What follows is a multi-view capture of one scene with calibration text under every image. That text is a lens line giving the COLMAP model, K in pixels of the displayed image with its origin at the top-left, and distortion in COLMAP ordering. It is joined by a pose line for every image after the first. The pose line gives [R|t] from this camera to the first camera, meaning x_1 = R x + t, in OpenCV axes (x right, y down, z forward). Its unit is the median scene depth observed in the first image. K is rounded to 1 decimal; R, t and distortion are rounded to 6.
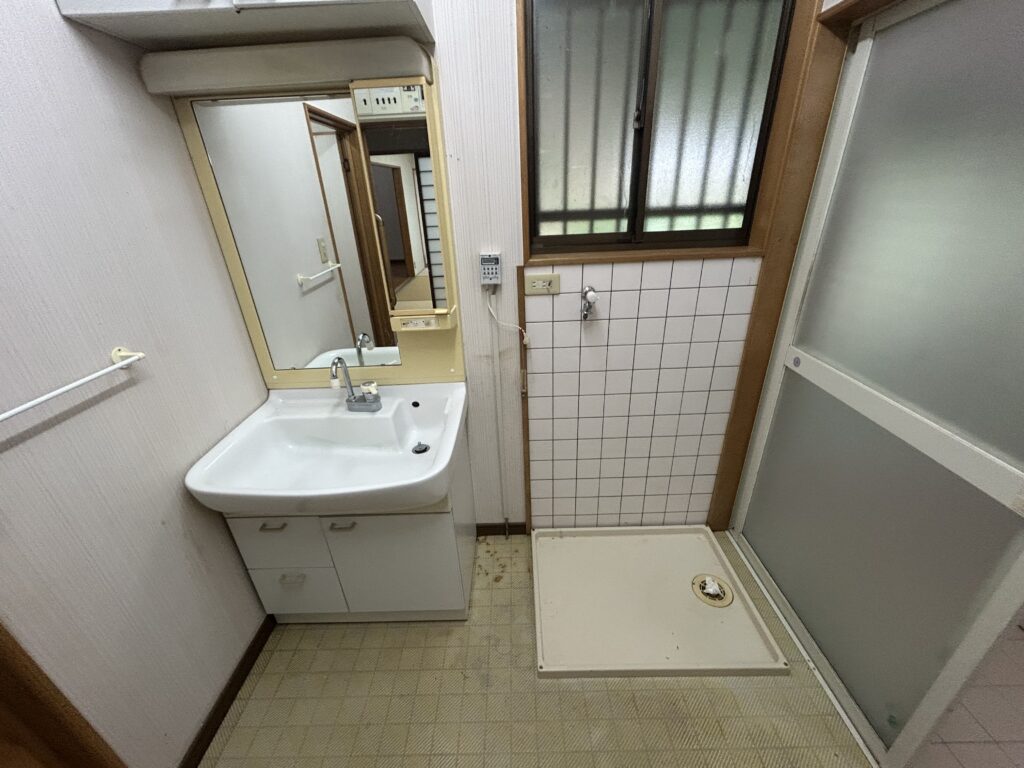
lens RADIAL K [[411.5, 0, 510.5], [0, 411.5, 384.5], [0, 0, 1]] dist [-0.001859, 0.000075]
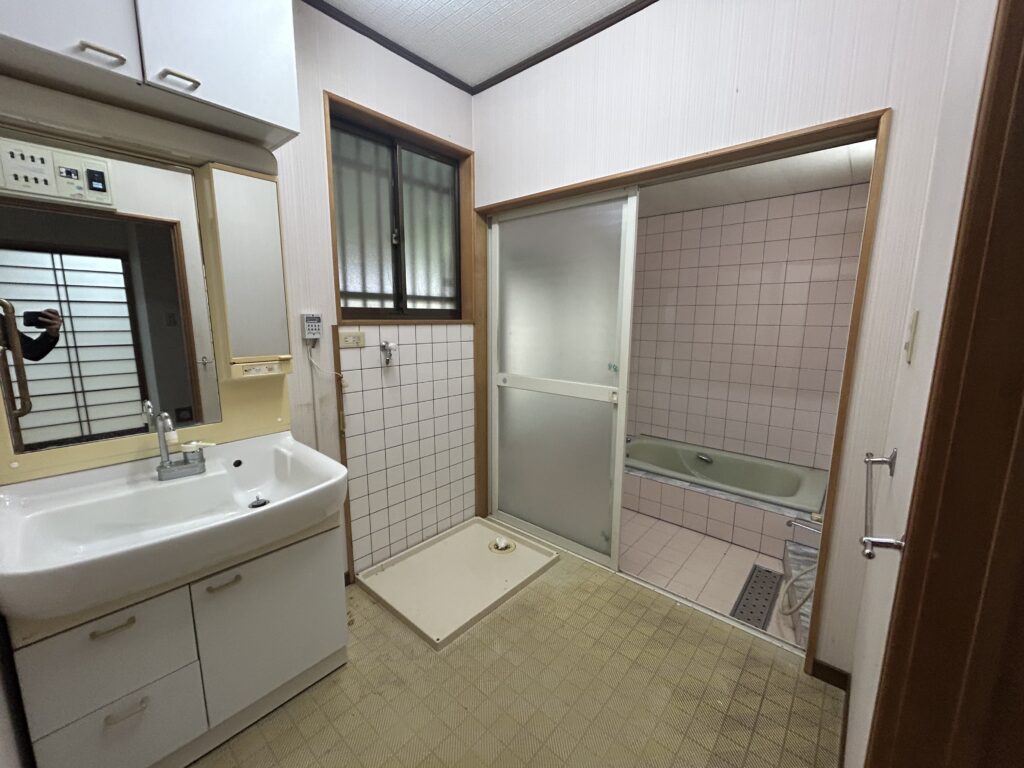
lens RADIAL K [[411.5, 0, 510.5], [0, 411.5, 384.5], [0, 0, 1]] dist [-0.001859, 0.000075]
pose [[0.654007, -0.077369, 0.752522, -0.566852], [0.293311, 0.942875, -0.157972, 0.231206], [-0.697312, 0.324037, 0.639340, -0.114524]]
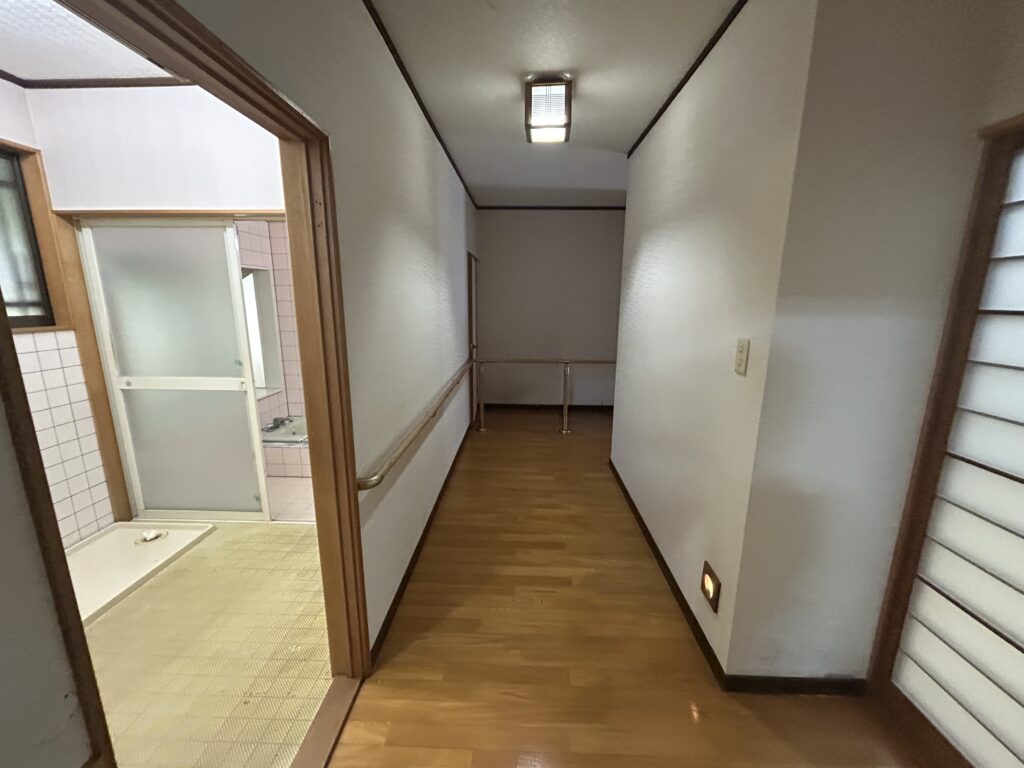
lens RADIAL K [[411.5, 0, 510.5], [0, 411.5, 384.5], [0, 0, 1]] dist [-0.001859, 0.000075]
pose [[0.026905, -0.166376, 0.985695, -0.964215], [0.420316, 0.896535, 0.139854, 0.376000], [-0.906979, 0.410541, 0.094052, -0.632685]]
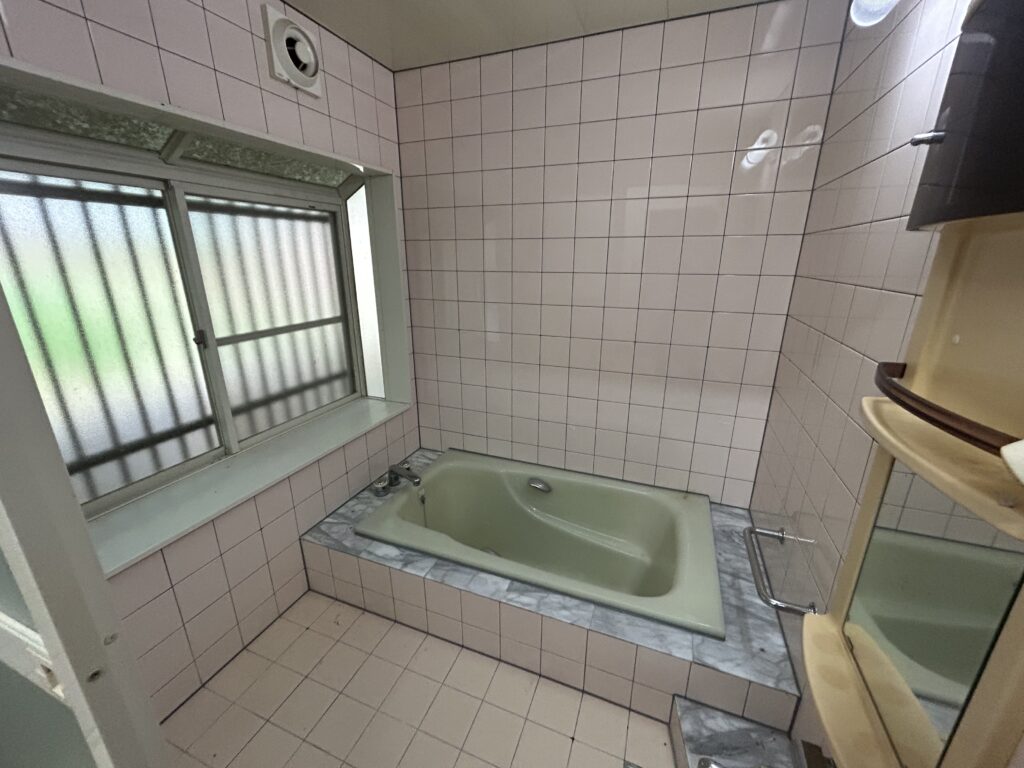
lens RADIAL K [[411.5, 0, 510.5], [0, 411.5, 384.5], [0, 0, 1]] dist [-0.001859, 0.000075]
pose [[0.357735, -0.236284, 0.903435, 0.575610], [0.384709, 0.918836, 0.087978, 0.065480], [-0.850896, 0.316087, 0.419600, 0.089161]]
